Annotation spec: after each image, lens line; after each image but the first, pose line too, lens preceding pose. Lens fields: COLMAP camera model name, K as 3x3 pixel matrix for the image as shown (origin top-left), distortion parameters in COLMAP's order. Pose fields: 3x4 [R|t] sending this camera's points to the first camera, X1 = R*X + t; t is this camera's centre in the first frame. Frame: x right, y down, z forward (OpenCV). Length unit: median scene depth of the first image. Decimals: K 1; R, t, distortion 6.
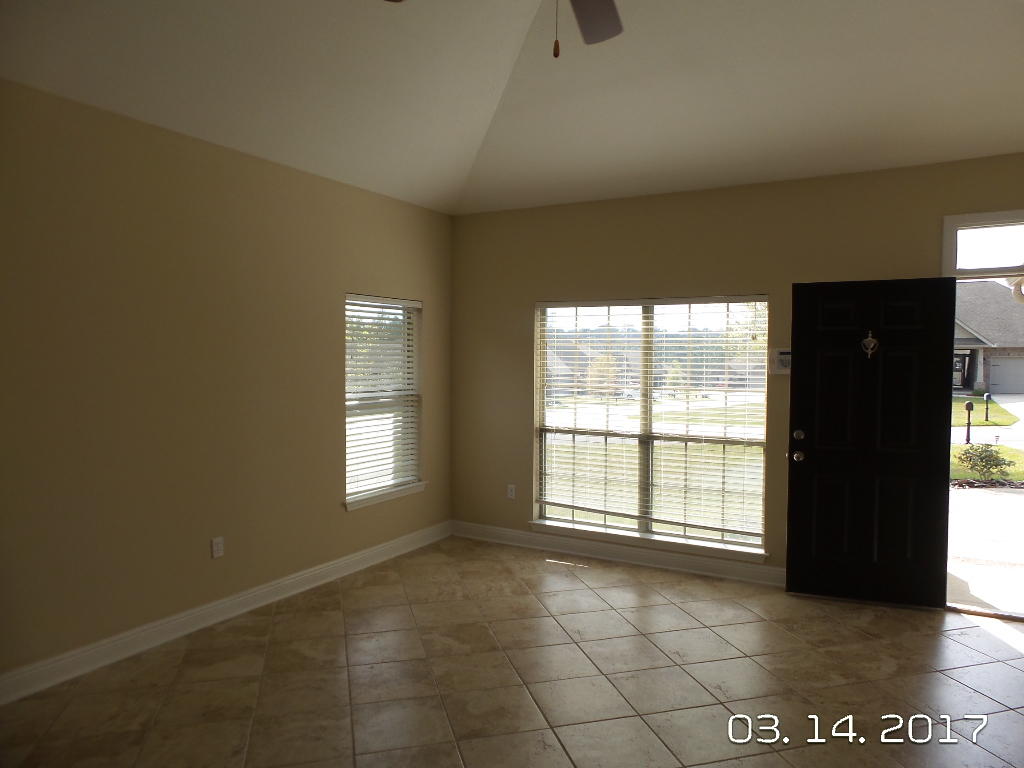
lens RADIAL K [[691.5, 0, 512.0], [0, 691.5, 384.0], [0, 0, 1]] dist [-0.015405, 0.003226]
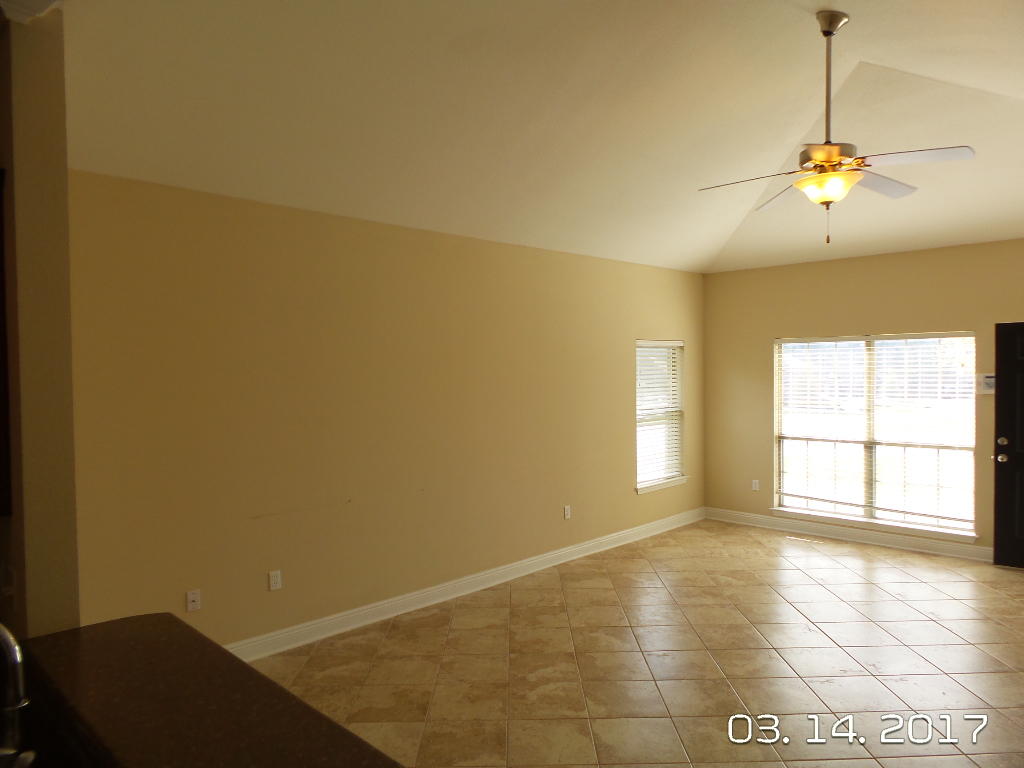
lens RADIAL K [[706.0, 0, 514.1], [0, 706.0, 392.6], [0, 0, 1]] dist [-0.003956, 0.003750]
pose [[0.966698, -0.011903, -0.255642, -0.111136], [0.010872, 0.999926, -0.005445, -0.017390], [0.255688, 0.002484, 0.966756, -0.445269]]
